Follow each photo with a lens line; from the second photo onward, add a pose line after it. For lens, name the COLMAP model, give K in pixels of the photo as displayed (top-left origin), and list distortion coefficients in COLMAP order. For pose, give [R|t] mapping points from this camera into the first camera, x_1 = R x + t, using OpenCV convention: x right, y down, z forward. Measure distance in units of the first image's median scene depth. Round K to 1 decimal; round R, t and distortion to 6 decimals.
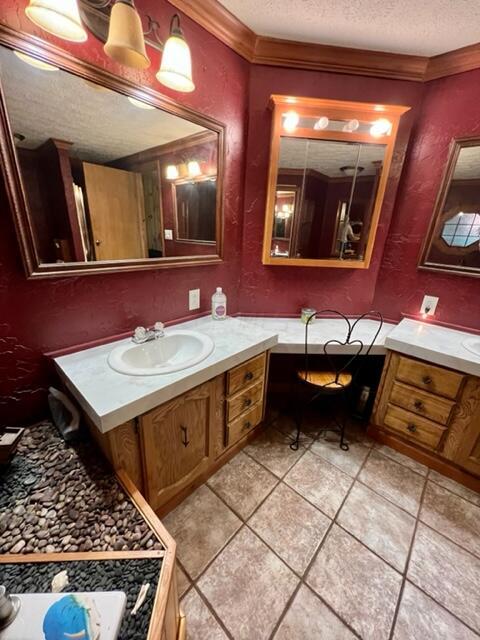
lens RADIAL K [[256.2, 0, 241.0], [0, 256.2, 319.5], [0, 0, 1]] dist [-0.002970, -0.000056]
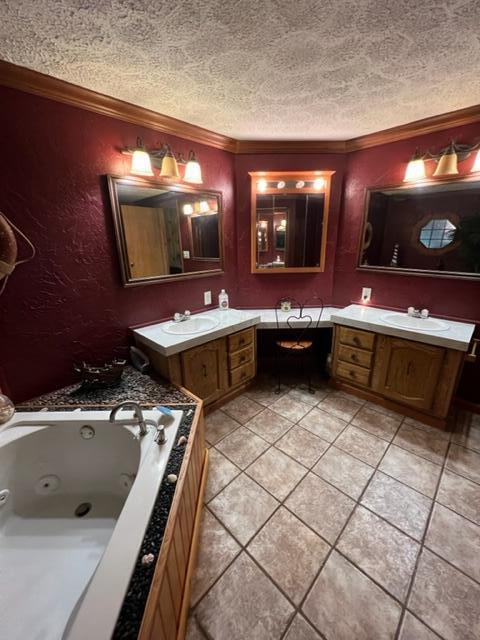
lens RADIAL K [[256.2, 0, 239.6], [0, 256.2, 319.2], [0, 0, 1]] dist [-0.002970, -0.000056]
pose [[0.996869, -0.047680, -0.063072, 0.115157], [0.044876, 0.997971, -0.045164, 0.143256], [0.065097, 0.042193, 0.996987, -0.593927]]
